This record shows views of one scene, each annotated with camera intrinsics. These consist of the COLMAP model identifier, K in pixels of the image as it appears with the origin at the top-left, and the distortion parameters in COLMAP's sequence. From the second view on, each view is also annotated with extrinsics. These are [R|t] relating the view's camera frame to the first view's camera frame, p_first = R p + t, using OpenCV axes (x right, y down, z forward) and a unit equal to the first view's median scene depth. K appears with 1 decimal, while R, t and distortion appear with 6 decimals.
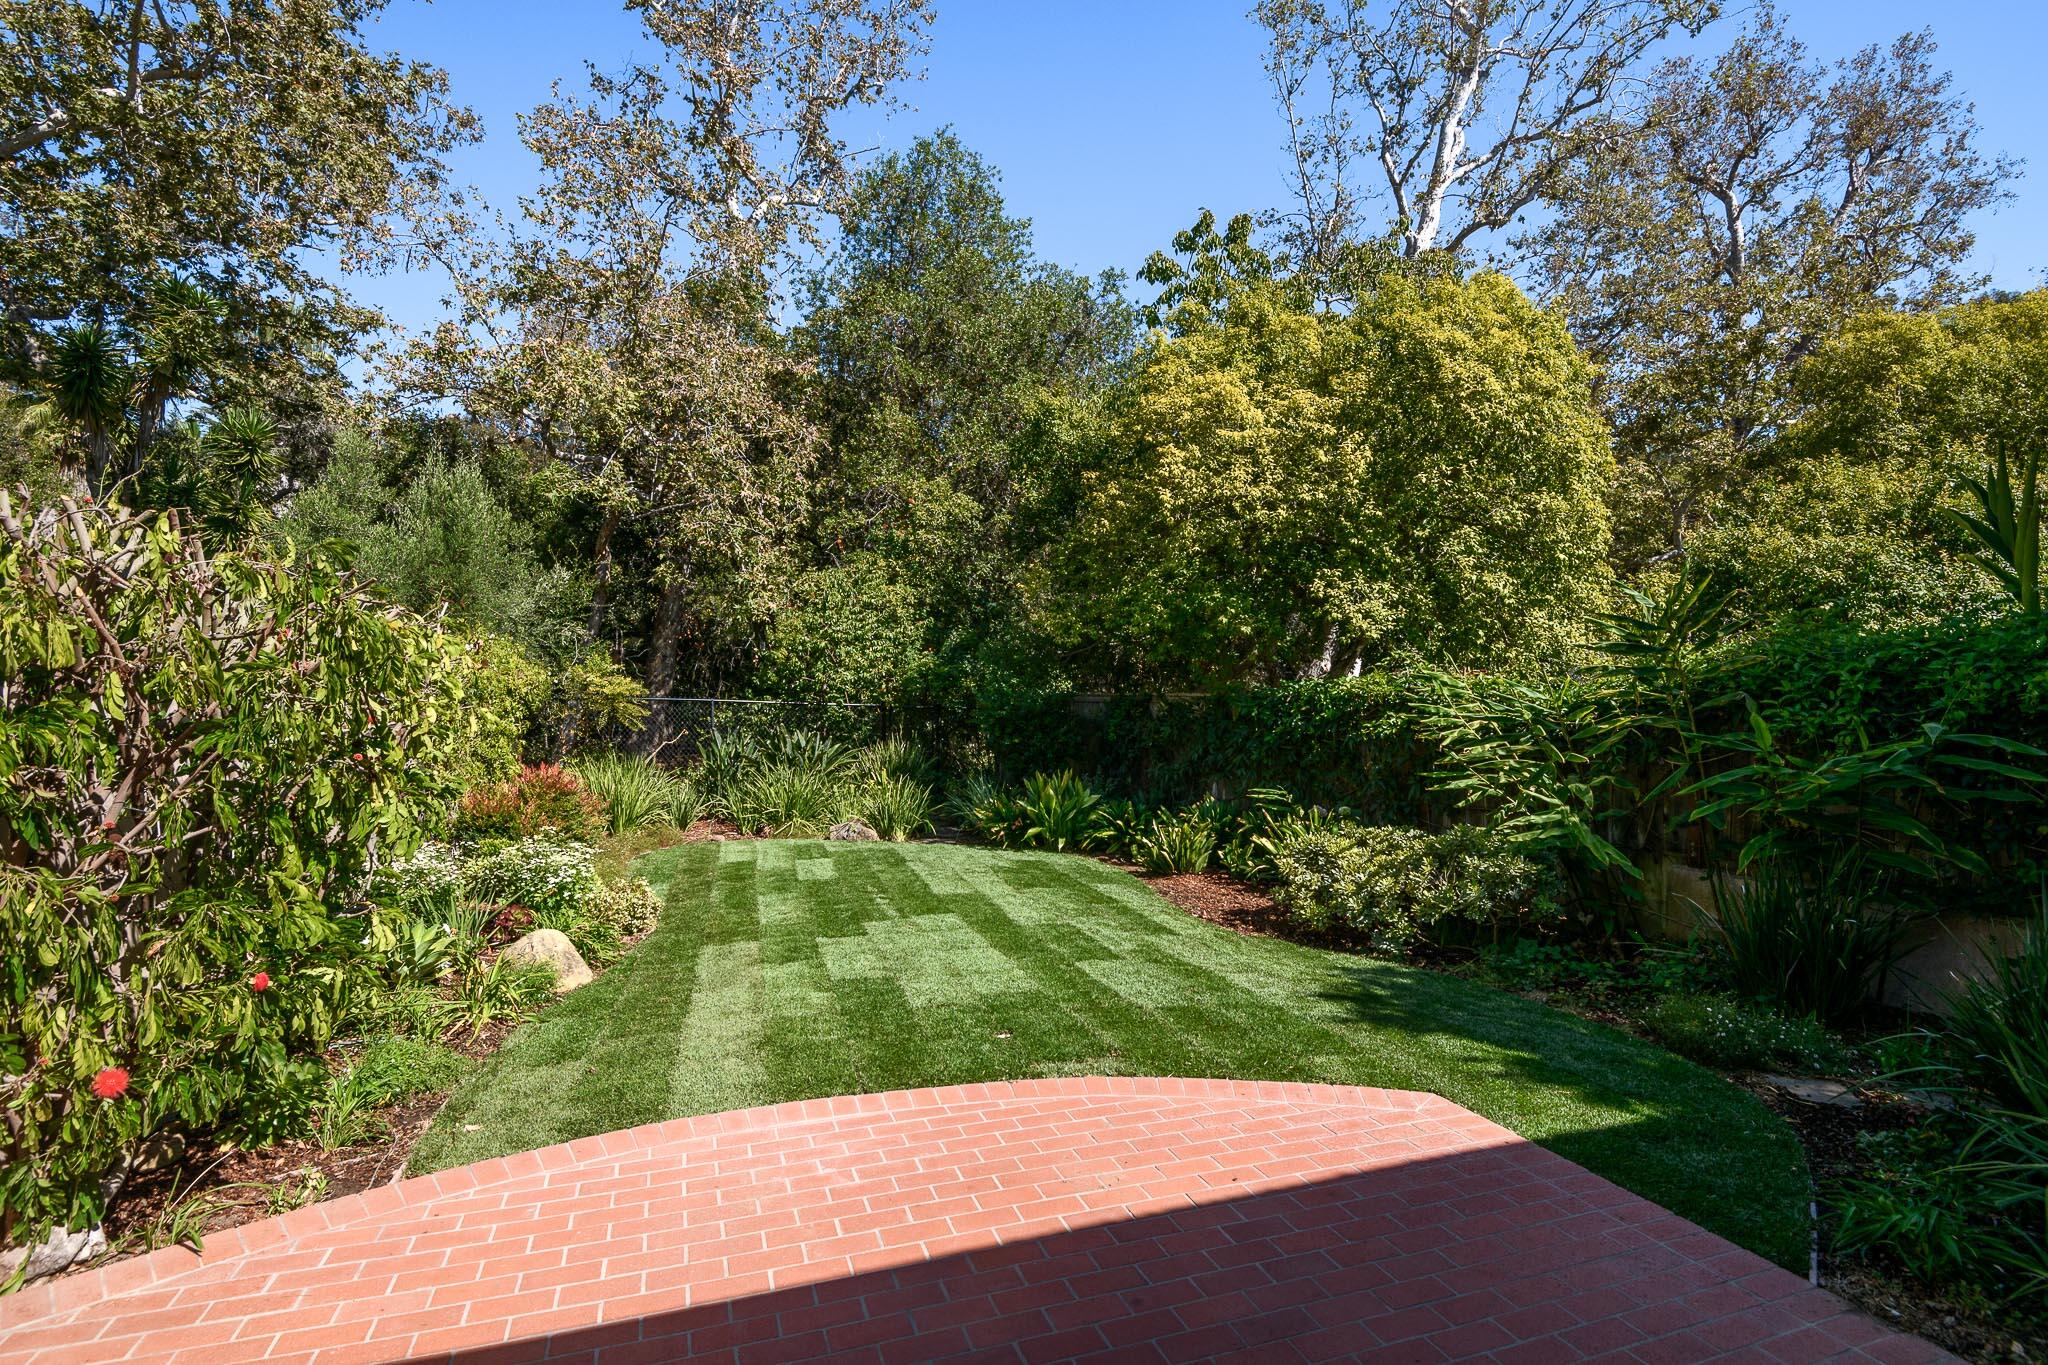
lens RADIAL K [[1010.7, 0, 1033.5], [0, 1010.7, 677.2], [0, 0, 1]] dist [-0.011504, -0.008209]
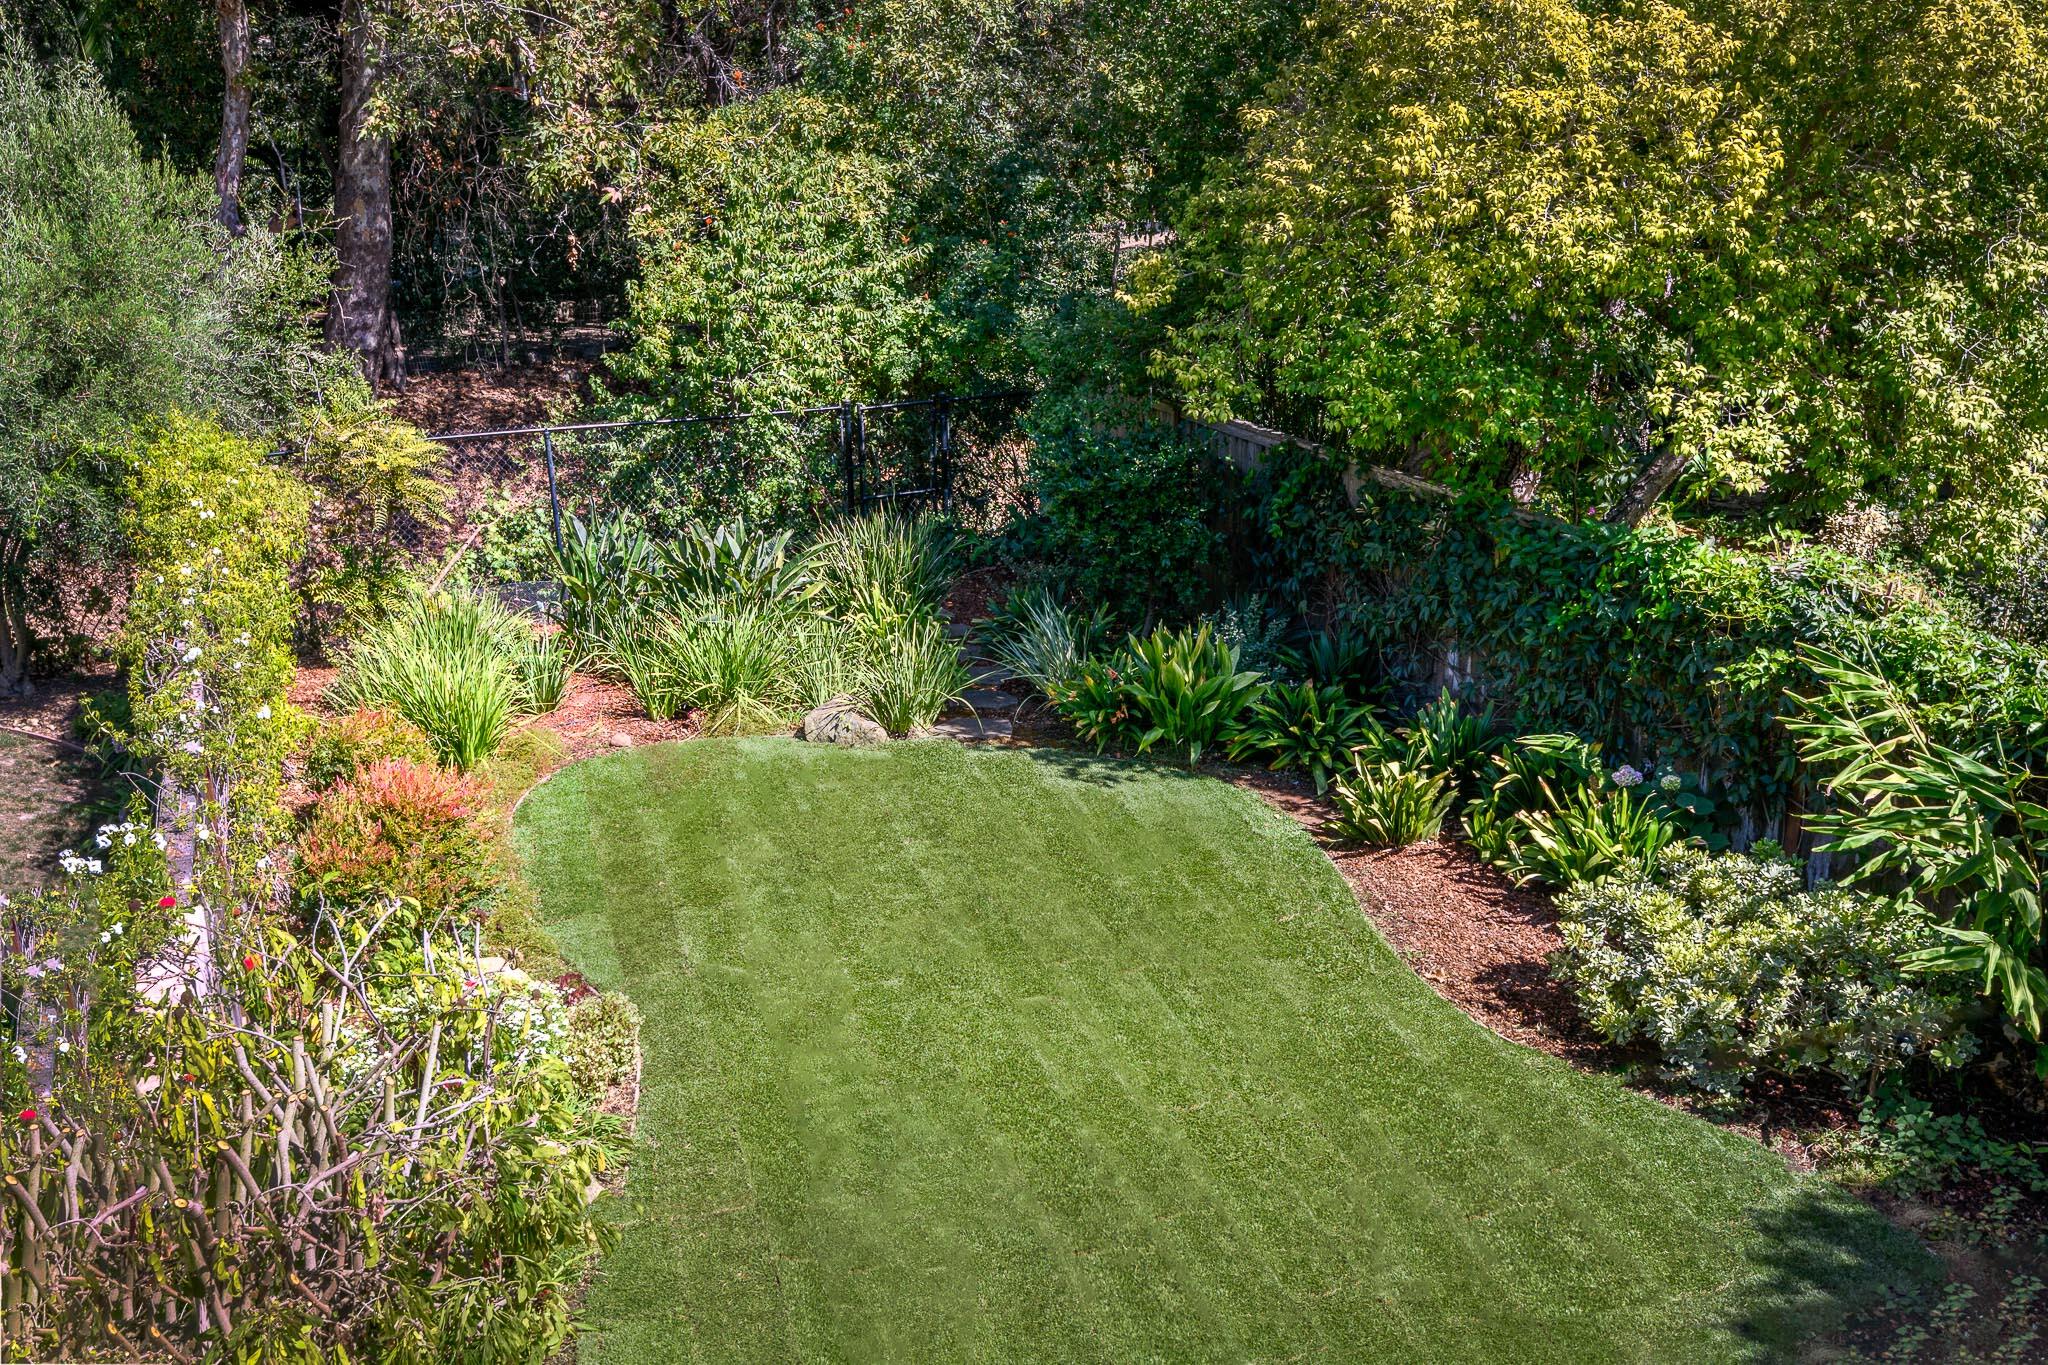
lens RADIAL K [[2058.5, 0, 1031.6], [0, 2058.5, 686.5], [0, 0, 1]] dist [0.024113, 0.000000]
pose [[0.999932, -0.011665, -0.000509, -0.074930], [0.011160, 0.942060, 0.335258, -0.311111], [-0.003432, -0.335241, 0.942126, -0.156918]]
